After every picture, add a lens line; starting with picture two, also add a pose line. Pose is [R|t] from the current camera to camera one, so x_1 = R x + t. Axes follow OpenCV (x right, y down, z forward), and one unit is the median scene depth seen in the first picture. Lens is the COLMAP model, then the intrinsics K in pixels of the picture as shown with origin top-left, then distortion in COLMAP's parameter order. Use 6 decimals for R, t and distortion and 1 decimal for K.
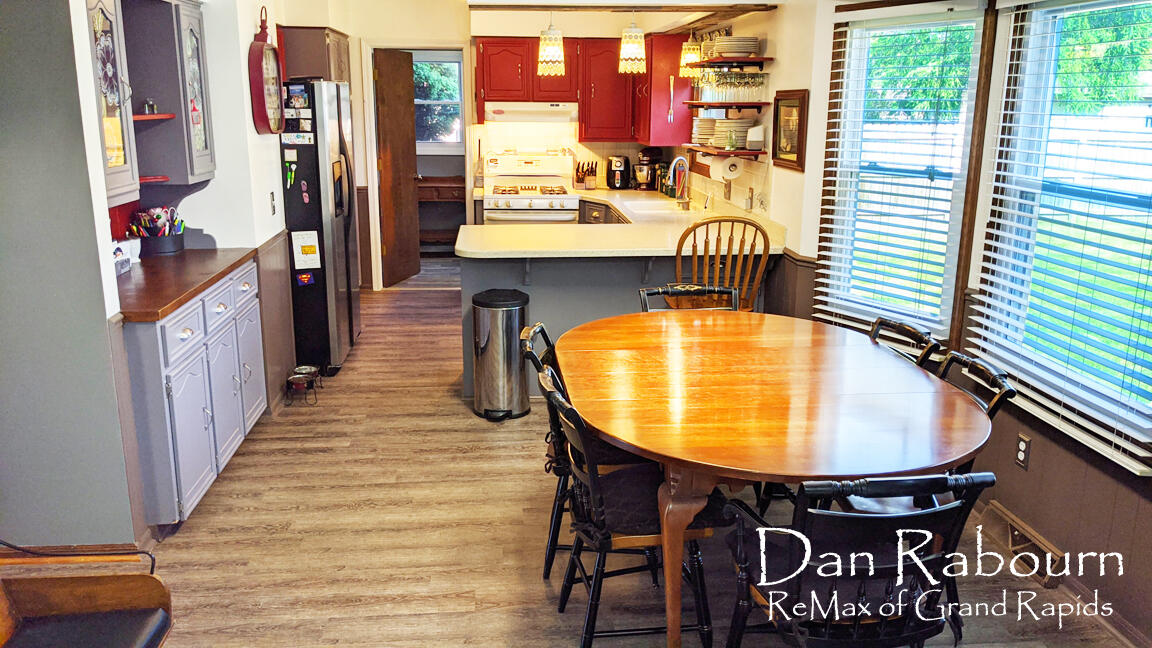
lens RADIAL K [[924.3, 0, 577.5], [0, 924.3, 324.5], [0, 0, 1]] dist [0.007977, -0.005728]
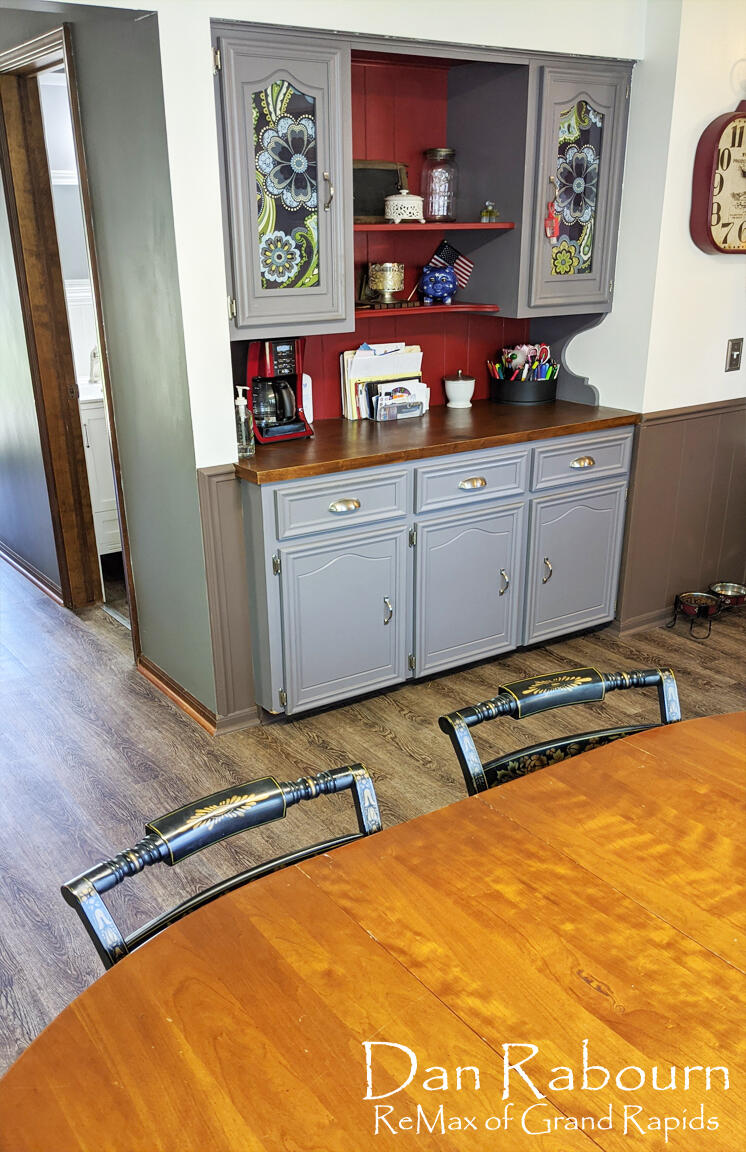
lens RADIAL K [[908.2, 0, 373.7], [0, 908.2, 577.9], [0, 0, 1]] dist [0.003351, 0.000529]
pose [[0.456915, 0.320533, -0.829751, 0.203307], [-0.196611, 0.946139, 0.257227, -0.106201], [0.867509, 0.045607, 0.495326, 0.479691]]
